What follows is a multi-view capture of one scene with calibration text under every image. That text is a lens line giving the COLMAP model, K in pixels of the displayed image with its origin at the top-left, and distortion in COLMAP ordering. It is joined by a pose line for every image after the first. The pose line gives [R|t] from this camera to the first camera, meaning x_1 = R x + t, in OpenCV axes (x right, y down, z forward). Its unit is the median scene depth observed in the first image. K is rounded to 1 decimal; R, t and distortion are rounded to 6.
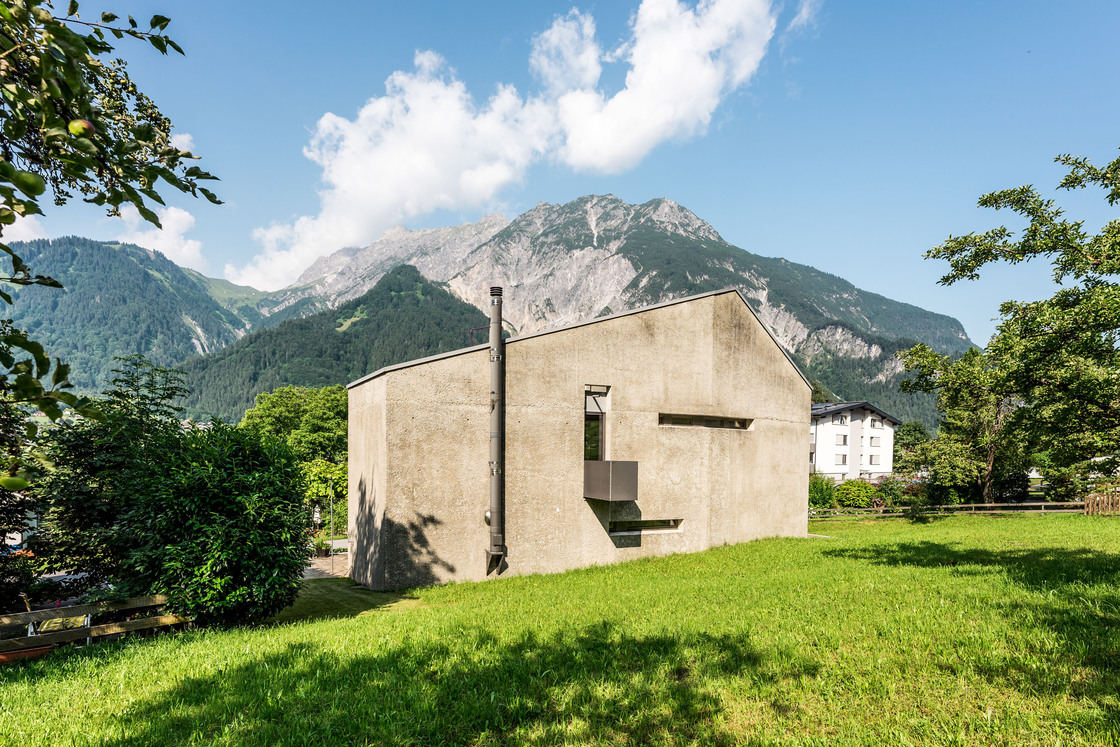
lens RADIAL K [[574.1, 0, 578.2], [0, 574.1, 432.2], [0, 0, 1]] dist [-0.001299, 0.000640]
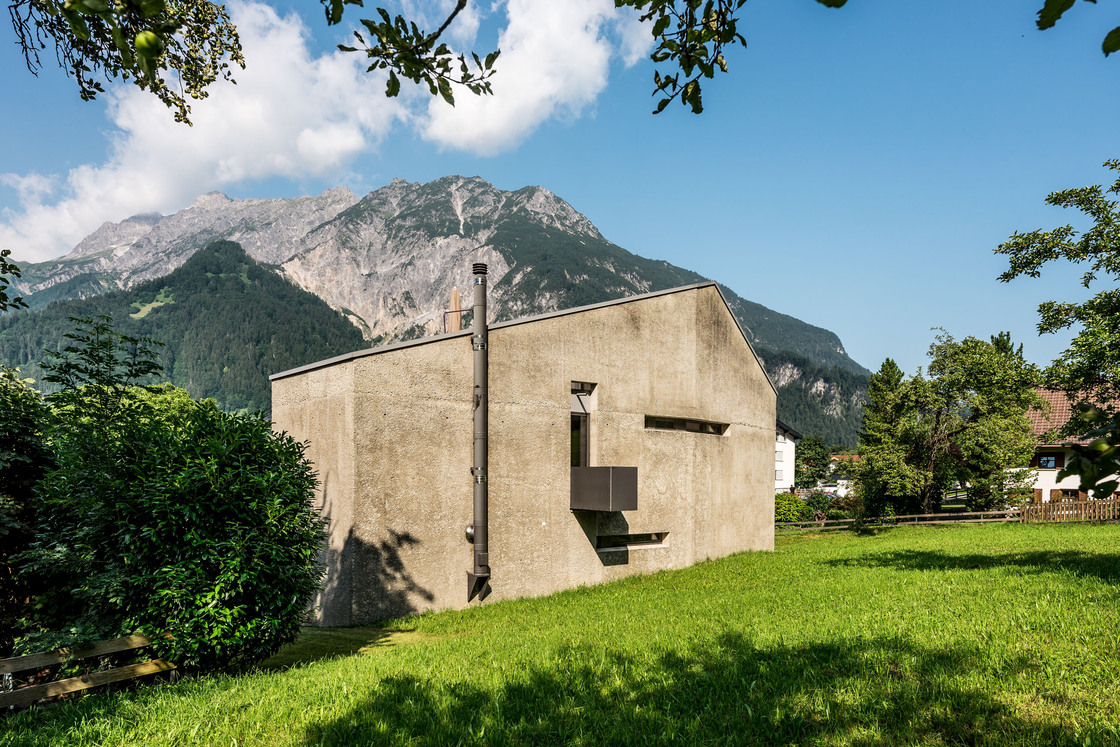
lens RADIAL K [[650.2, 0, 572.4], [0, 650.2, 436.8], [0, 0, 1]] dist [0.015950, 0.000616]
pose [[0.980268, 0.006176, 0.197577, -0.178203], [-0.002931, 0.999856, -0.016711, 0.018943], [-0.197651, 0.015802, 0.980145, 0.021964]]
